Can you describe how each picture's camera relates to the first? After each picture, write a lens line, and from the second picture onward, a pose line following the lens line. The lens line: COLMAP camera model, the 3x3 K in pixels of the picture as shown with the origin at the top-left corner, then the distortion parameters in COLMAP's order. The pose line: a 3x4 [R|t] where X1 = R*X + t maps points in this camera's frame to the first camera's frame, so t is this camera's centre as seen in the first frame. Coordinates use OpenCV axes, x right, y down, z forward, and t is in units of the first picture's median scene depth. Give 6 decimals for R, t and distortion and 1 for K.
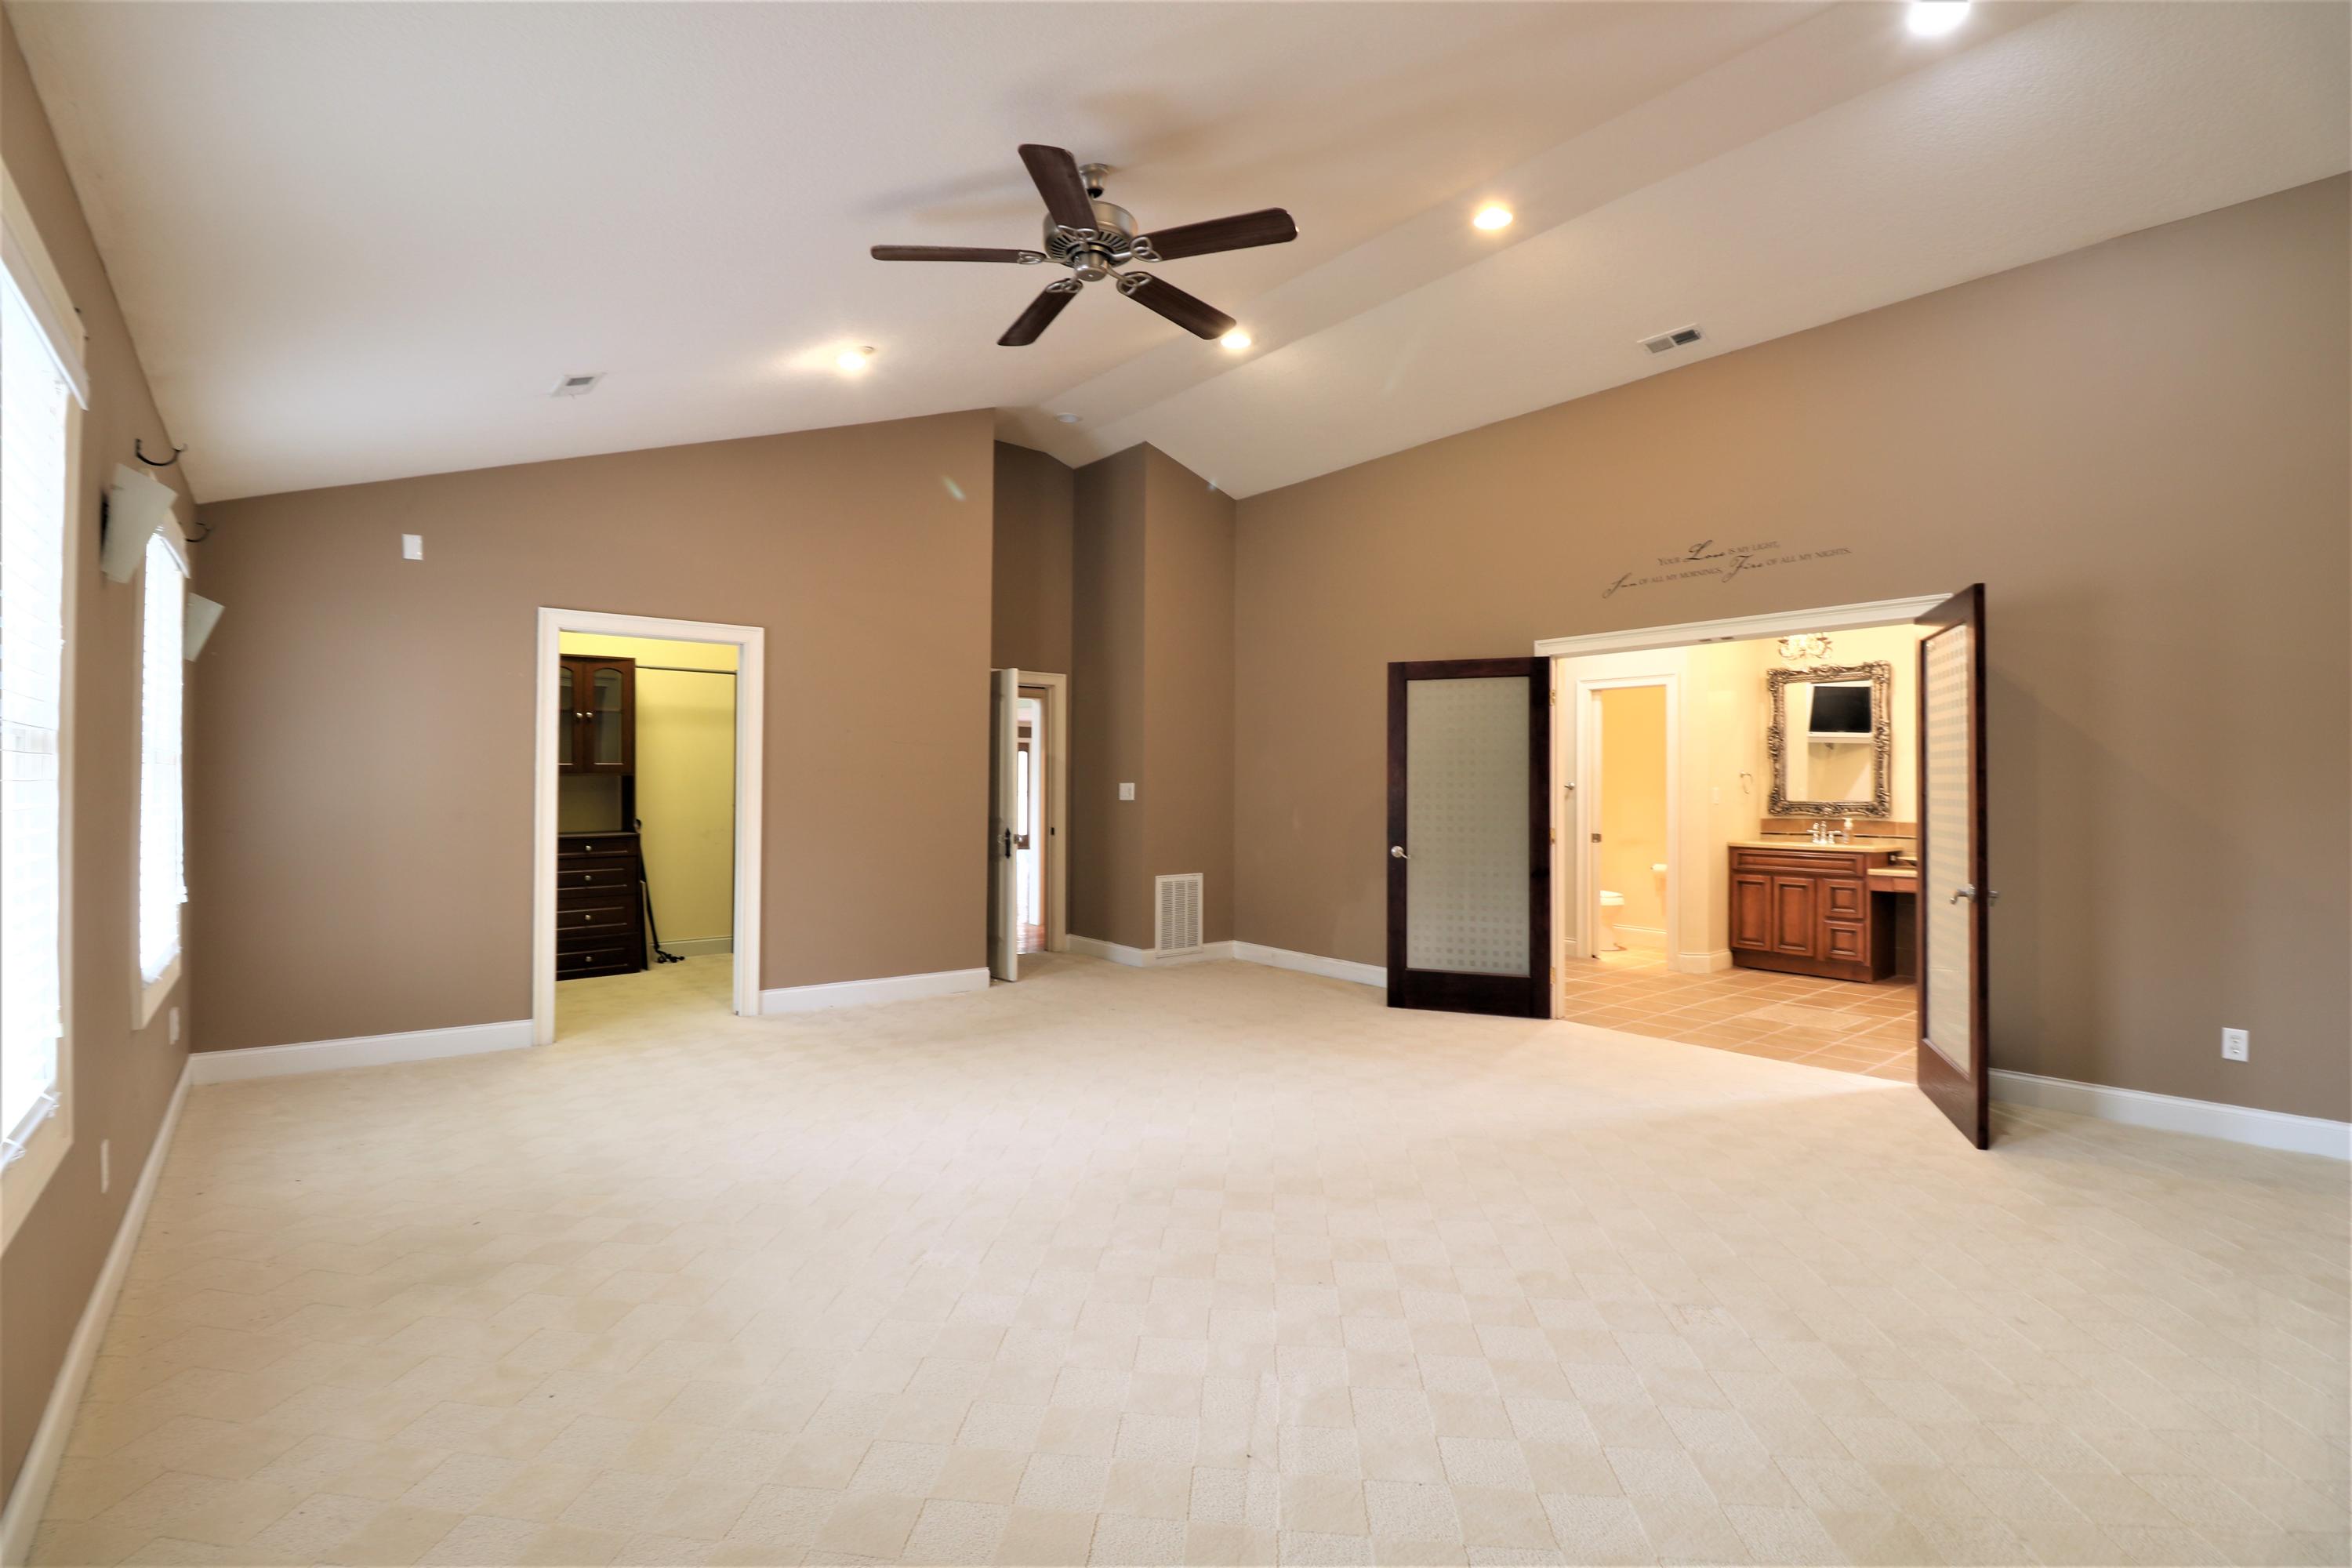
lens RADIAL K [[1084.0, 0, 1175.7], [0, 1084.0, 784.9], [0, 0, 1]] dist [-0.002724, 0.001045]
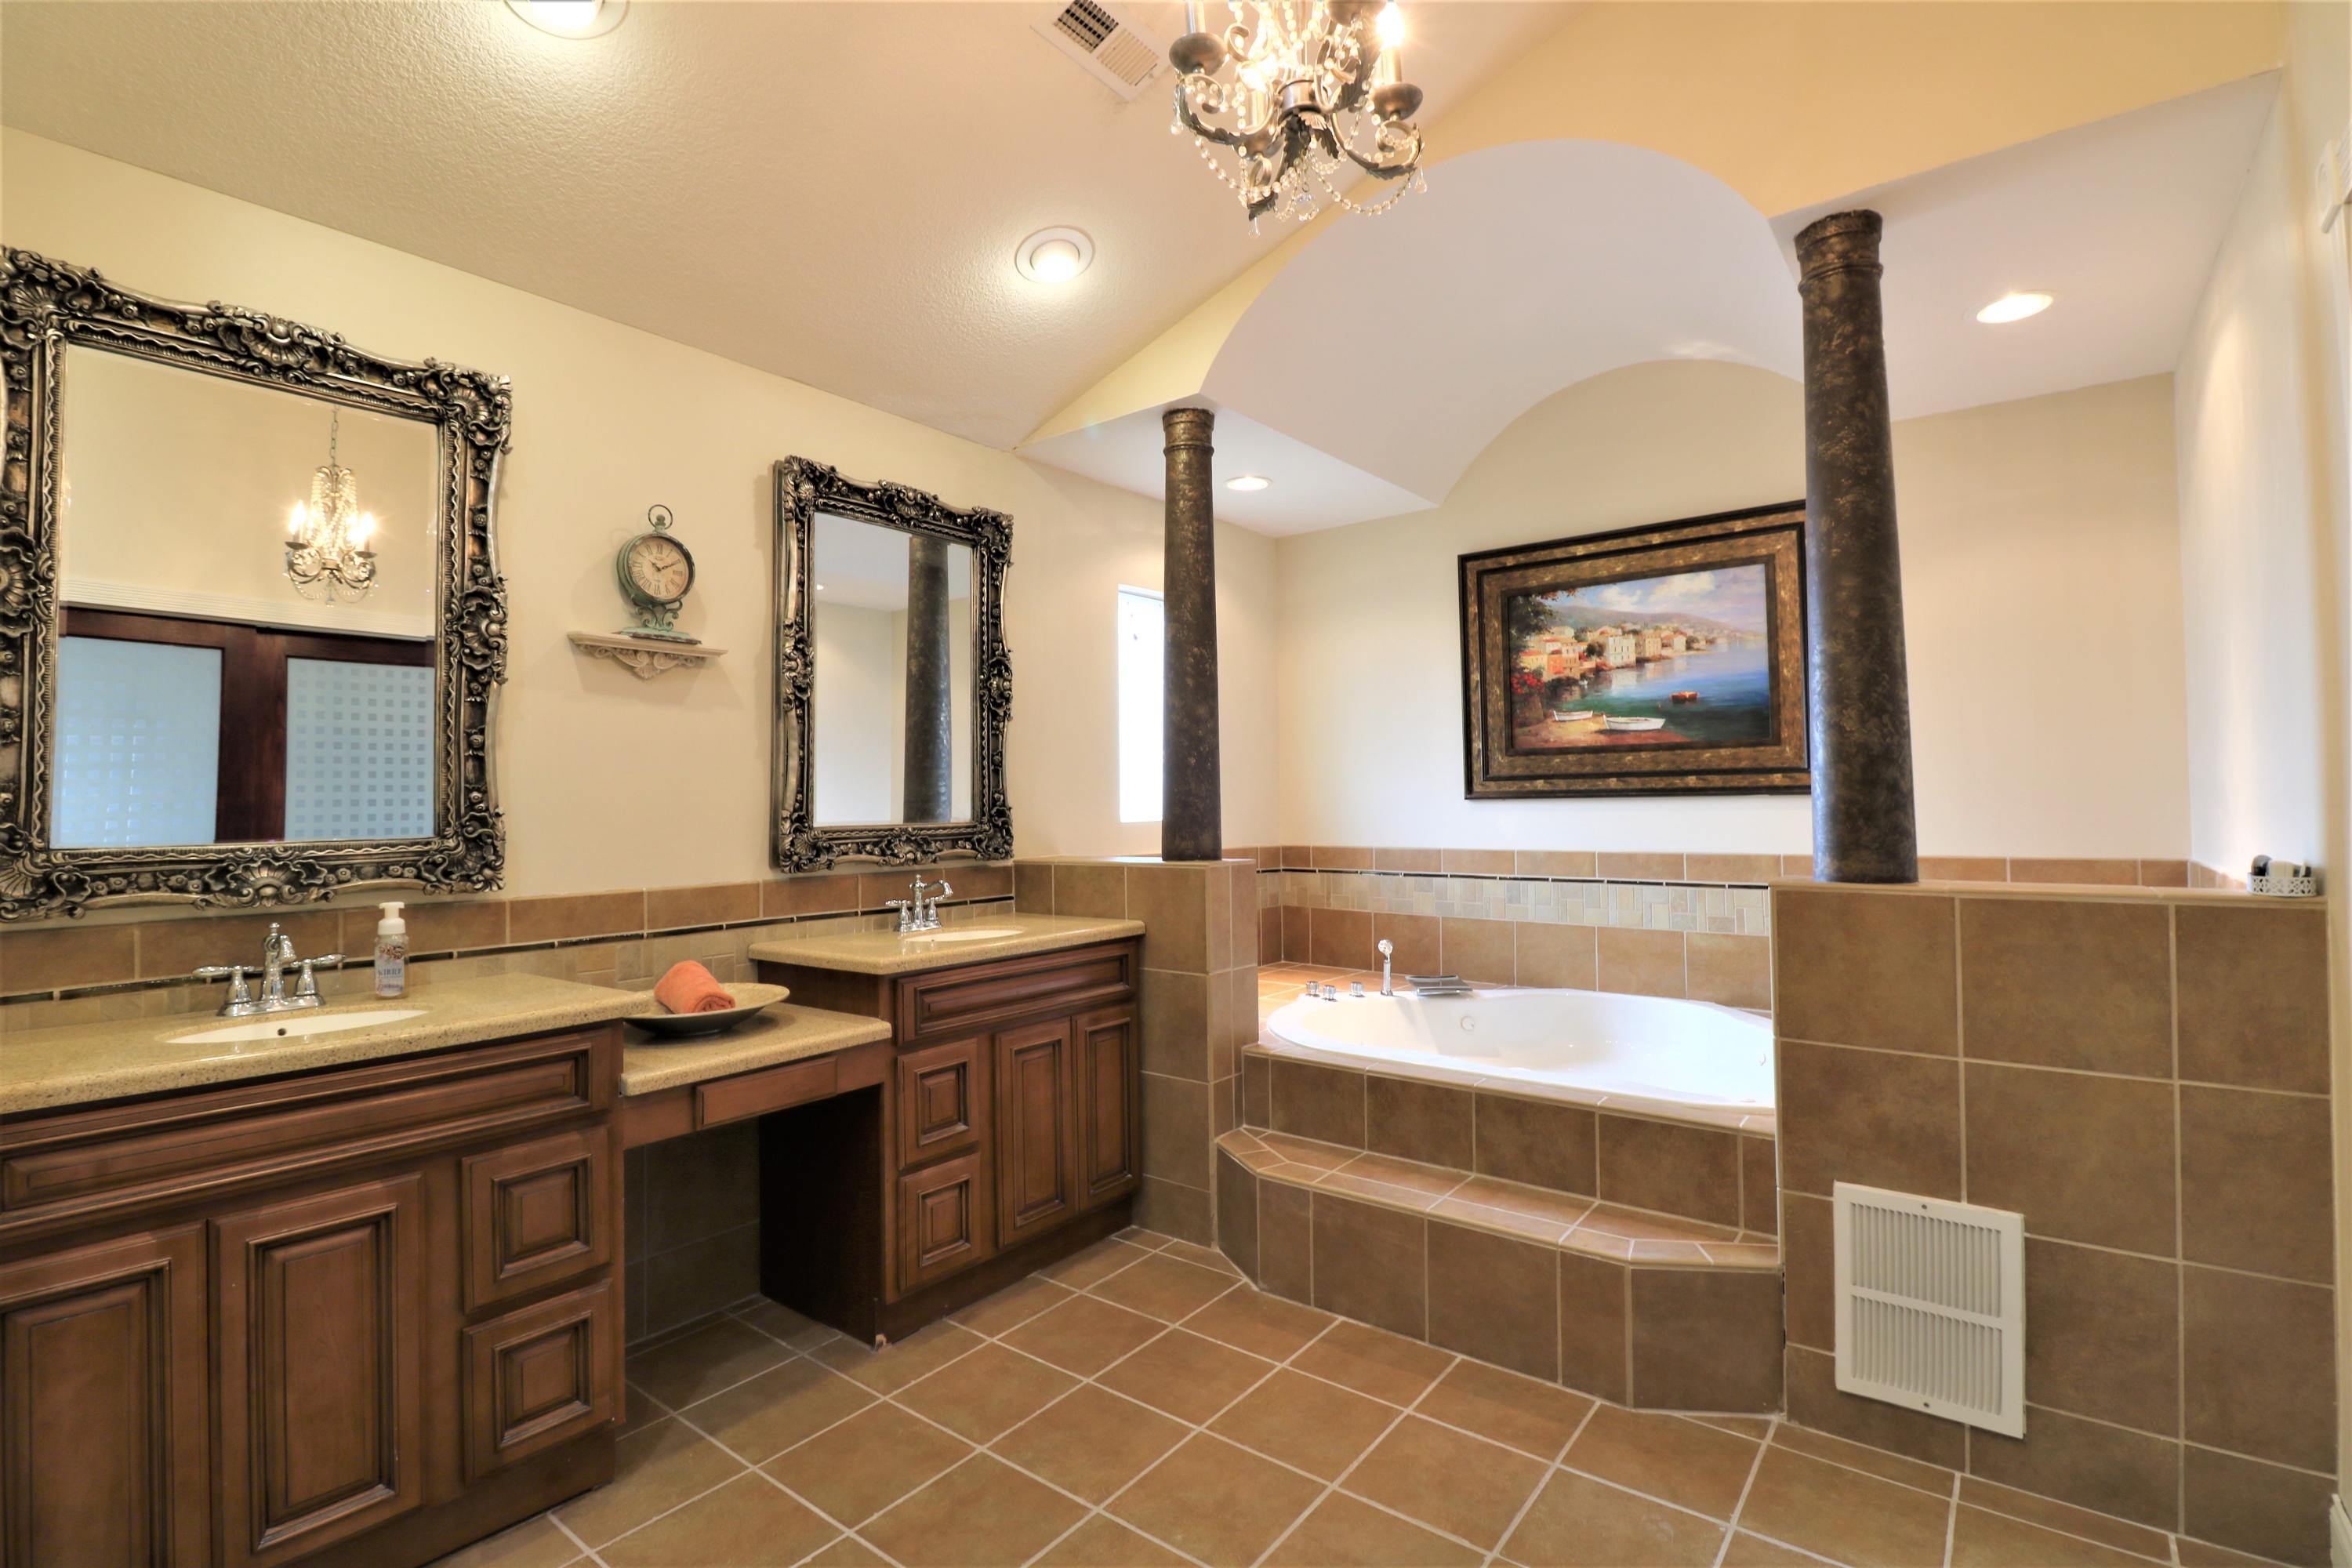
lens RADIAL K [[1084.0, 0, 1174.7], [0, 1084.0, 784.3], [0, 0, 1]] dist [-0.002724, 0.001045]
pose [[-0.222350, 0.013397, 0.974875, 0.326584], [-0.002545, 0.999894, -0.014321, 0.004751], [-0.974964, -0.005665, -0.222292, 0.908539]]
